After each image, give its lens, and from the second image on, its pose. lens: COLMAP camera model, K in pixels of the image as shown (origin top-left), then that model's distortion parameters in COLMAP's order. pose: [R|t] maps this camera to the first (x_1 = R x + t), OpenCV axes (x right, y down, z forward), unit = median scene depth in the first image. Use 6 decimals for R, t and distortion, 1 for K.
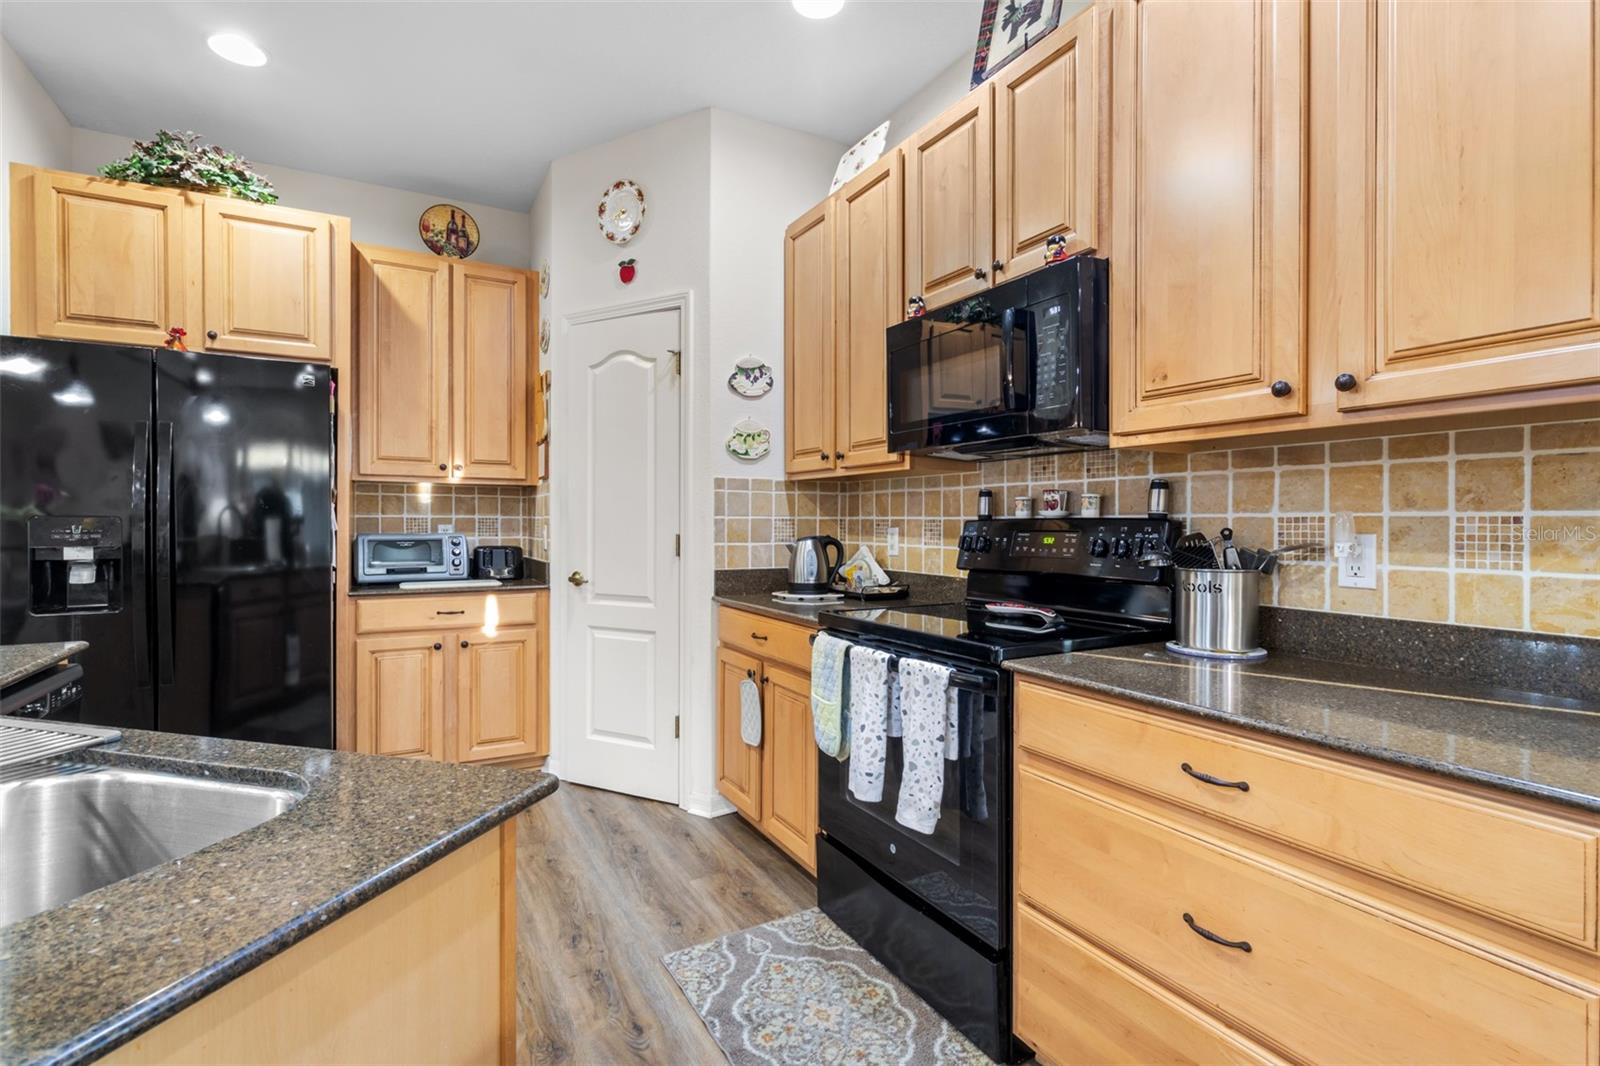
lens RADIAL K [[746.1, 0, 808.5], [0, 746.1, 526.3], [0, 0, 1]] dist [0.002958, 0.001644]
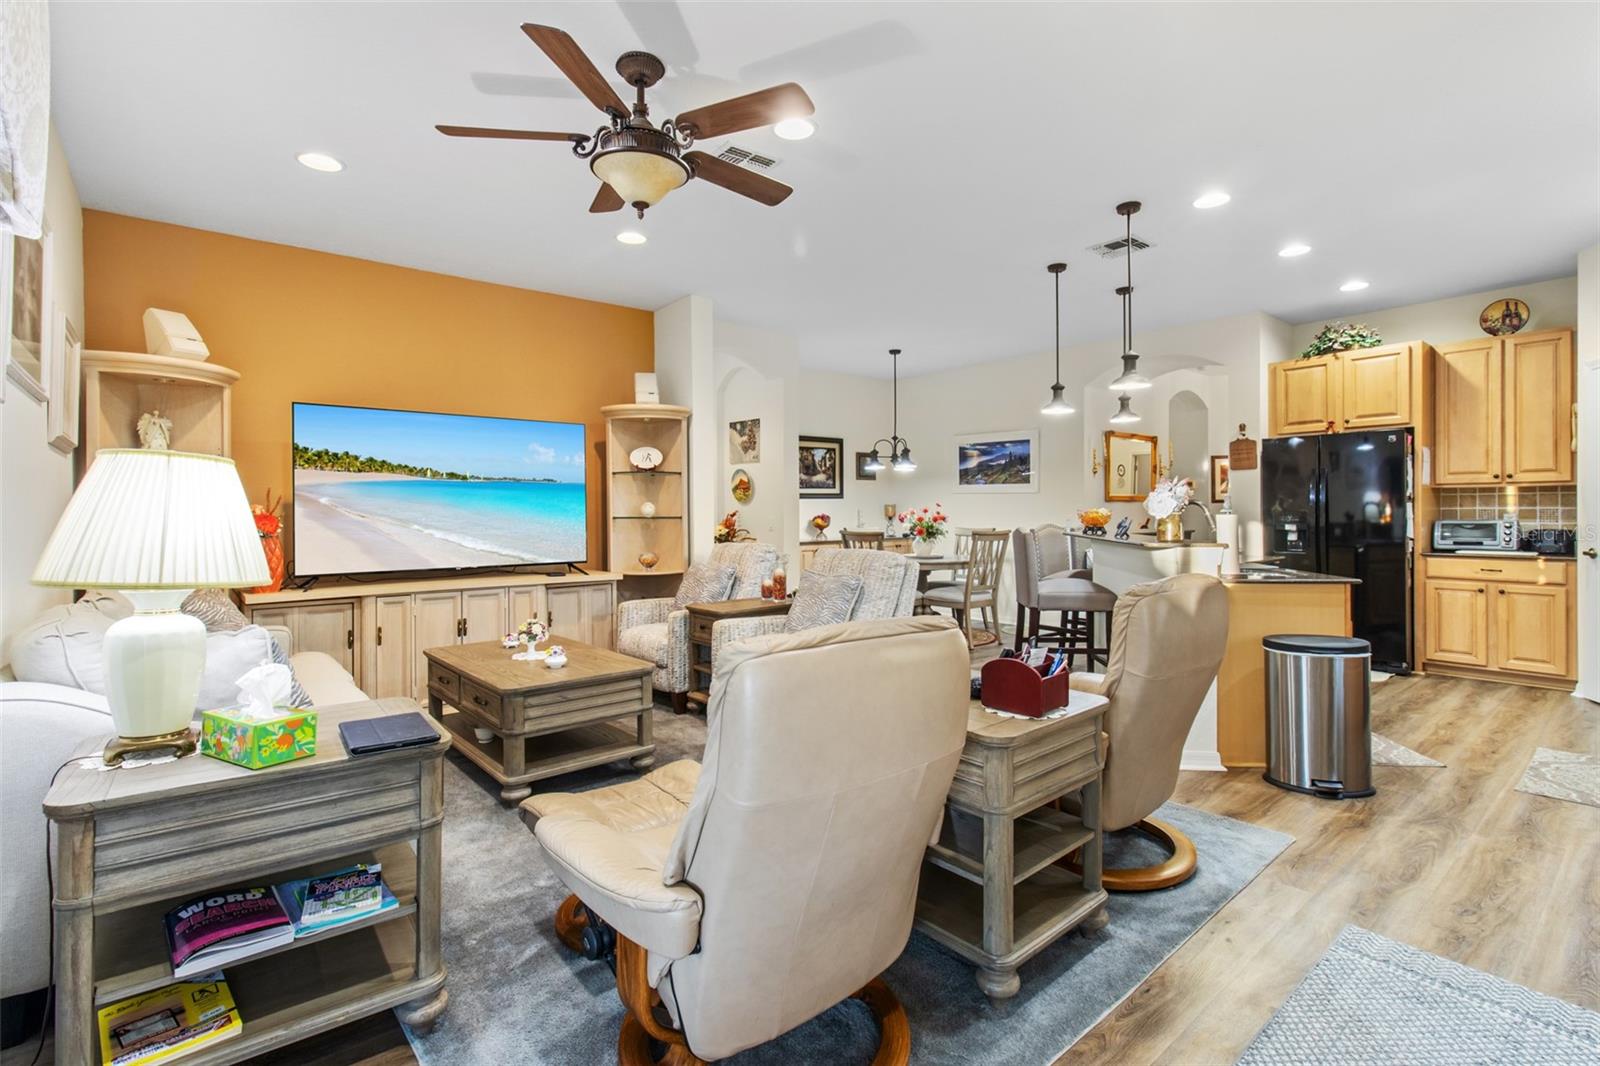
lens RADIAL K [[746.1, 0, 807.2], [0, 746.1, 515.7], [0, 0, 1]] dist [0.002958, 0.001644]
pose [[0.178600, 0.002752, -0.983918, 0.916887], [0.003469, 0.999988, 0.003427, -0.010720], [0.983916, -0.004025, 0.178588, -0.785418]]
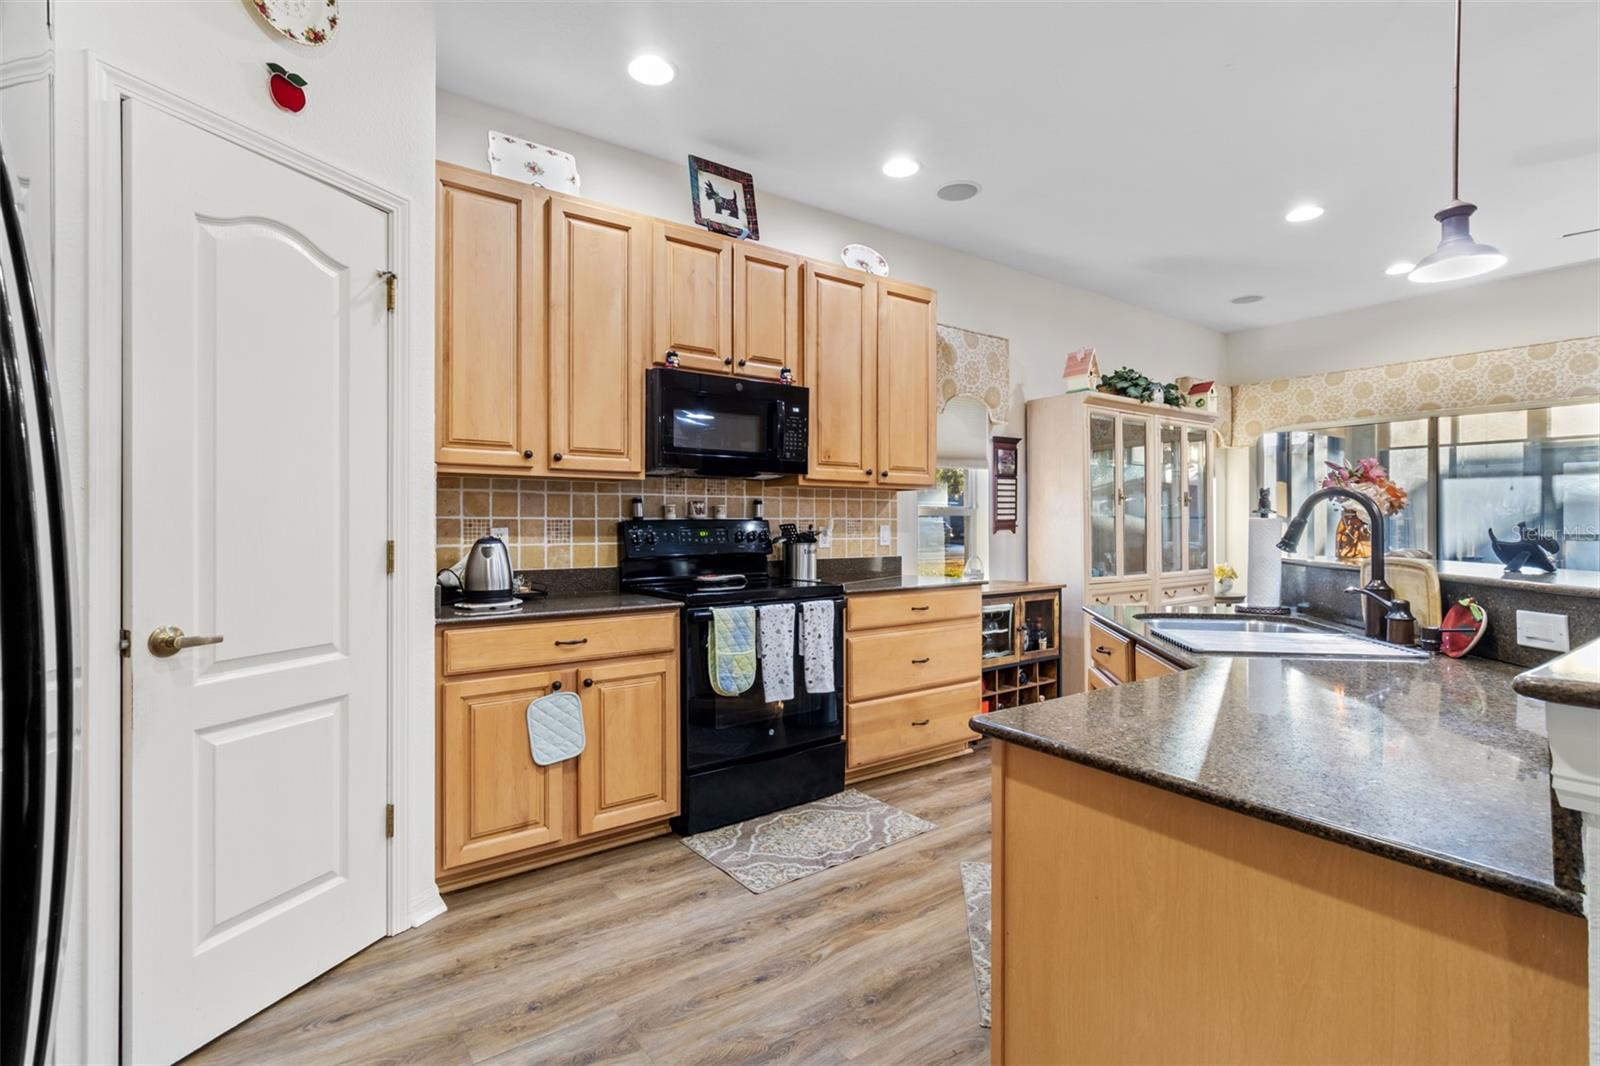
lens RADIAL K [[746.1, 0, 806.8], [0, 746.1, 524.8], [0, 0, 1]] dist [0.002958, 0.001644]
pose [[-0.121456, -0.005961, 0.992579, -0.957807], [0.005400, 0.999963, 0.006666, -0.006770], [-0.992582, 0.006169, -0.121419, 0.741865]]
